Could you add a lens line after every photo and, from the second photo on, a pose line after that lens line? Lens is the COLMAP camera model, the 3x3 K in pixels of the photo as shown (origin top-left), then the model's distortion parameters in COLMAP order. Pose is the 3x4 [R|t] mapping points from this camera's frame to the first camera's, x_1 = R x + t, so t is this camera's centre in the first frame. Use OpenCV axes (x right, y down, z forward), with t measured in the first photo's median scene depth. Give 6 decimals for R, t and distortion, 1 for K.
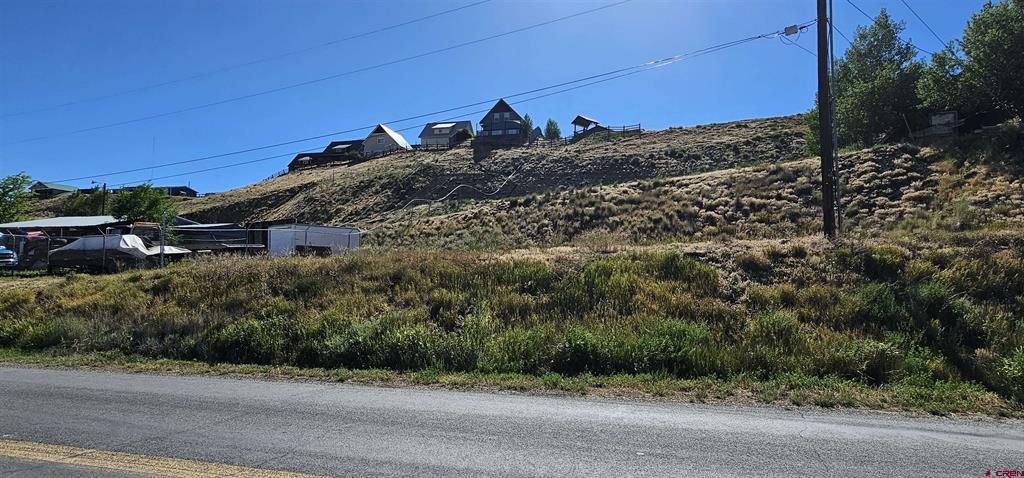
lens RADIAL K [[507.0, 0, 513.6], [0, 507.0, 245.1], [0, 0, 1]] dist [0.000057, -0.000687]
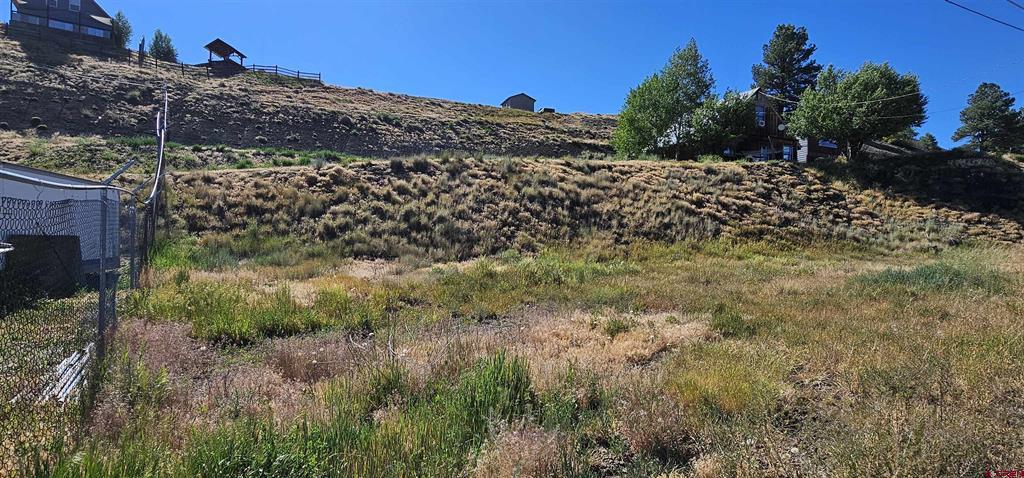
lens RADIAL K [[507.0, 0, 513.6], [0, 507.0, 245.1], [0, 0, 1]] dist [0.000057, -0.000687]
pose [[0.639390, -0.002760, 0.768878, -0.177931], [-0.040144, 0.998510, 0.036968, -0.005894], [-0.767834, -0.054503, 0.638326, 0.218616]]
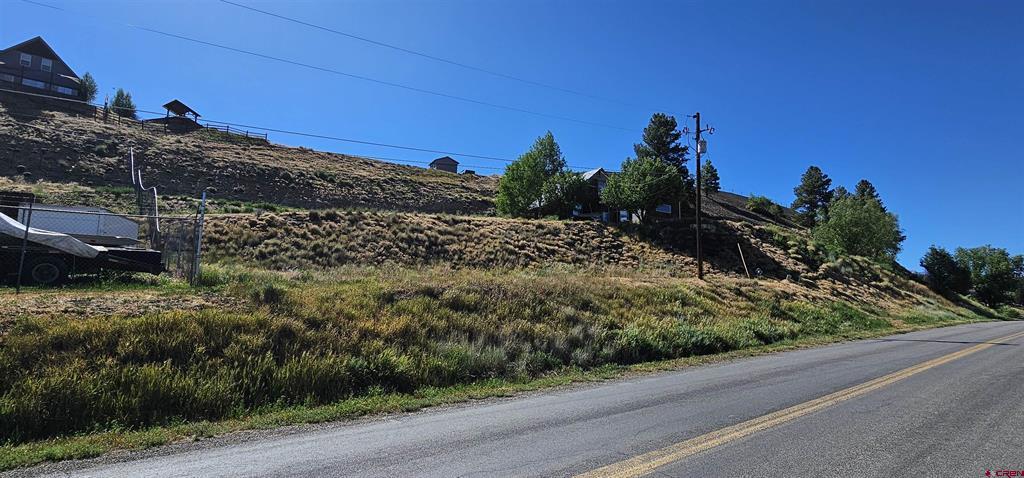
lens RADIAL K [[507.0, 0, 513.6], [0, 507.0, 245.1], [0, 0, 1]] dist [0.000057, -0.000687]
pose [[0.556912, 0.093822, 0.825255, -0.253924], [-0.062178, 0.995521, -0.071219, 0.006903], [-0.828241, -0.011650, 0.560252, 0.079145]]
